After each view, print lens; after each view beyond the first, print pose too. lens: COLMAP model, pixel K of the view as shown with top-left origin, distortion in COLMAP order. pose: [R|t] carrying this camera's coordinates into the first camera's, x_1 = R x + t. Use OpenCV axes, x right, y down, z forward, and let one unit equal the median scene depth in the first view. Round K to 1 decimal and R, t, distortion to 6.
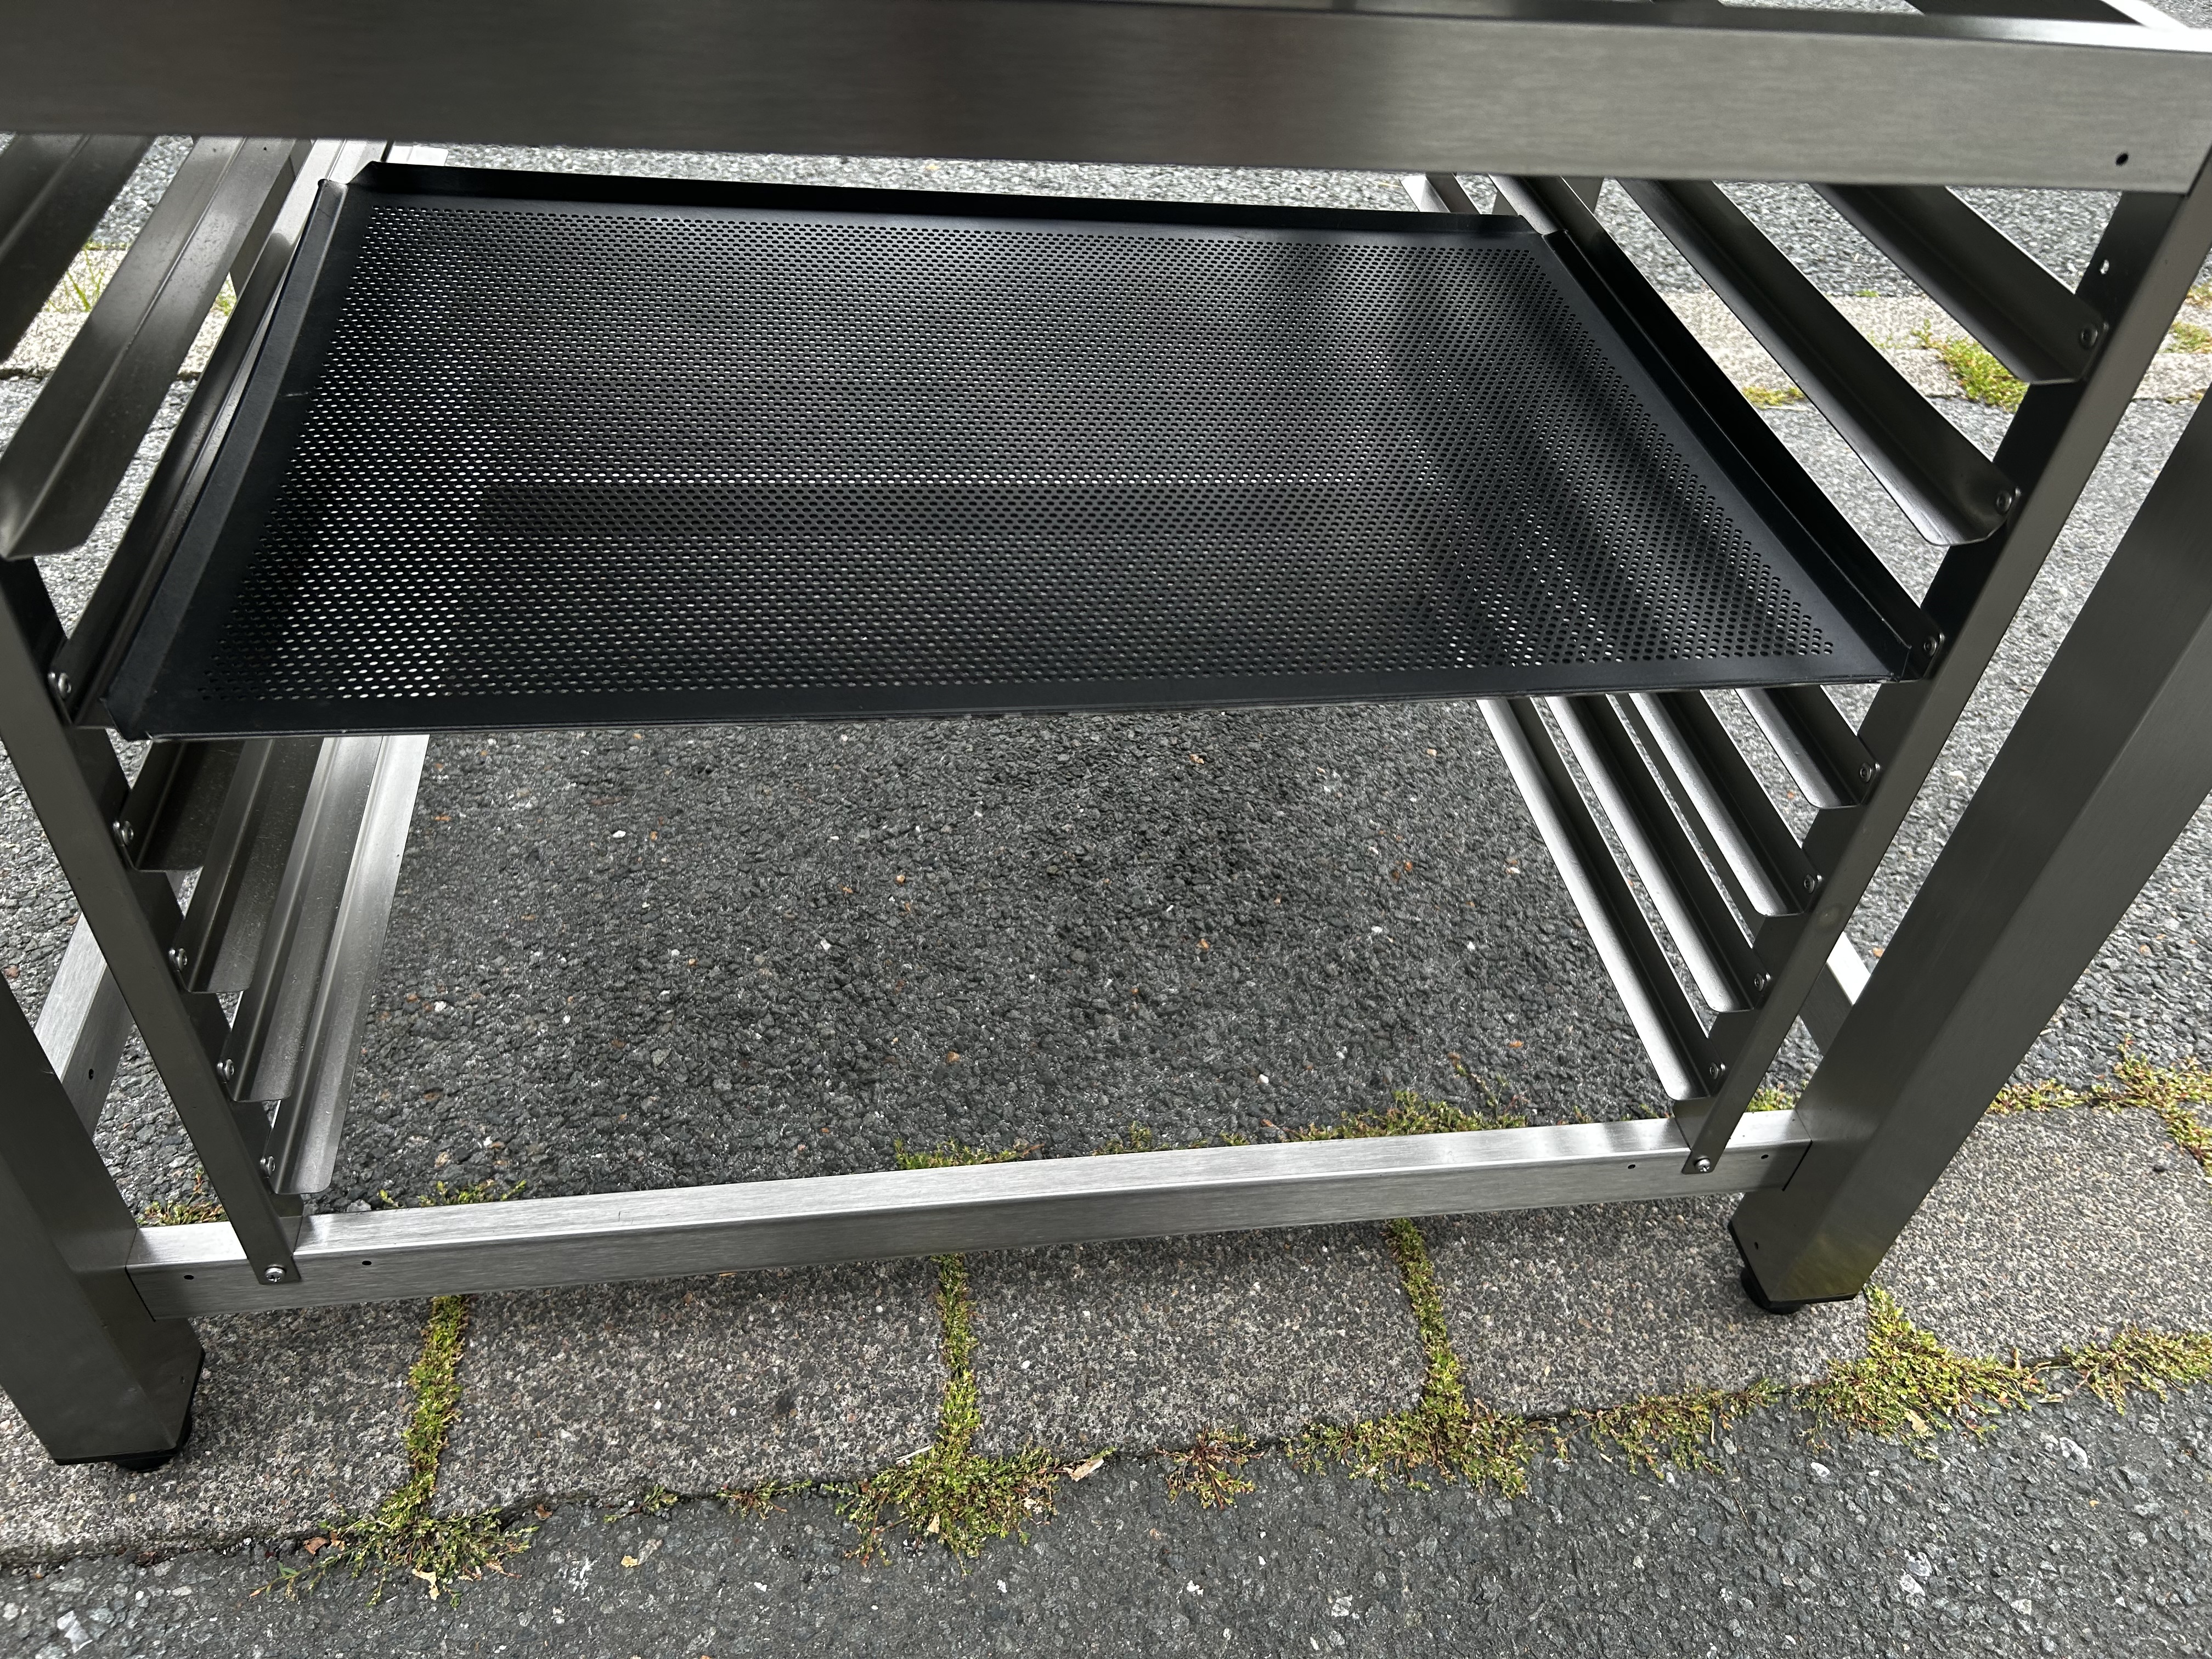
lens RADIAL K [[1665.6, 0, 1124.9], [0, 1665.6, 838.6], [0, 0, 1]] dist [0.057630, -0.064198]
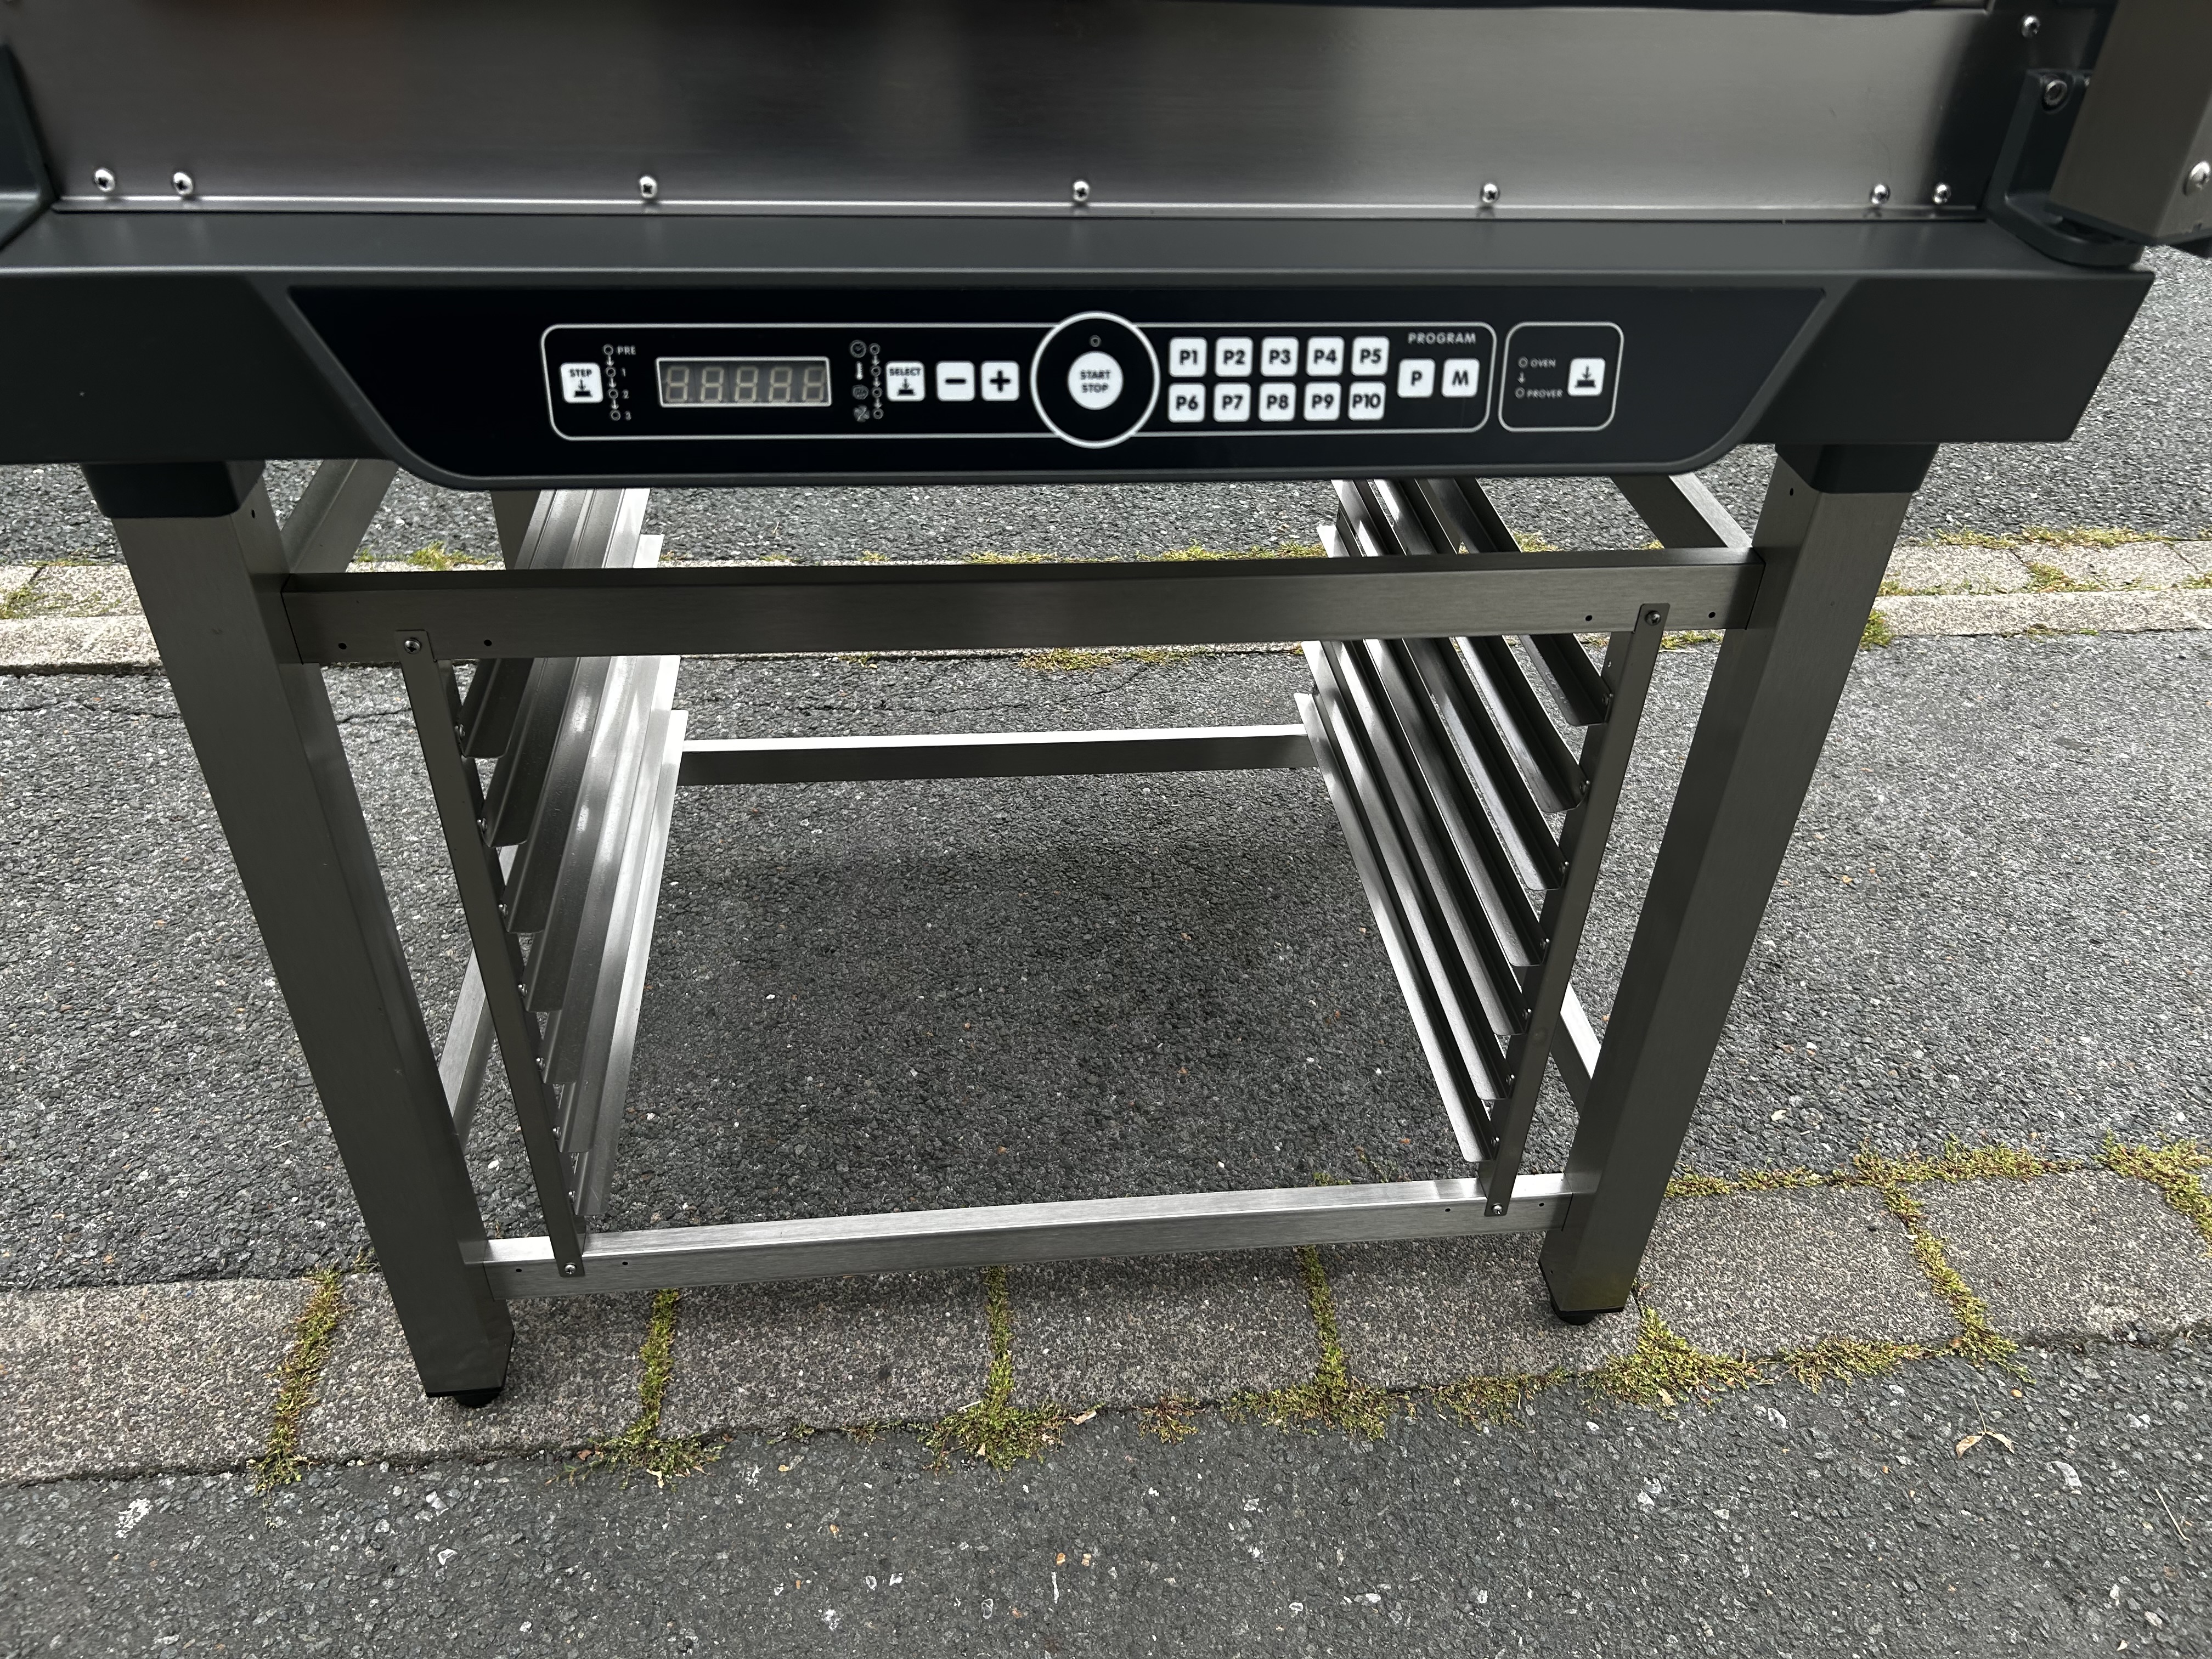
lens RADIAL K [[1665.6, 0, 1124.9], [0, 1665.6, 848.6], [0, 0, 1]] dist [0.057630, -0.064198]
pose [[0.998131, -0.015655, -0.059078, 0.104063], [0.009780, 0.995093, -0.098460, 0.018974], [0.060329, 0.097698, 0.993386, -0.502622]]
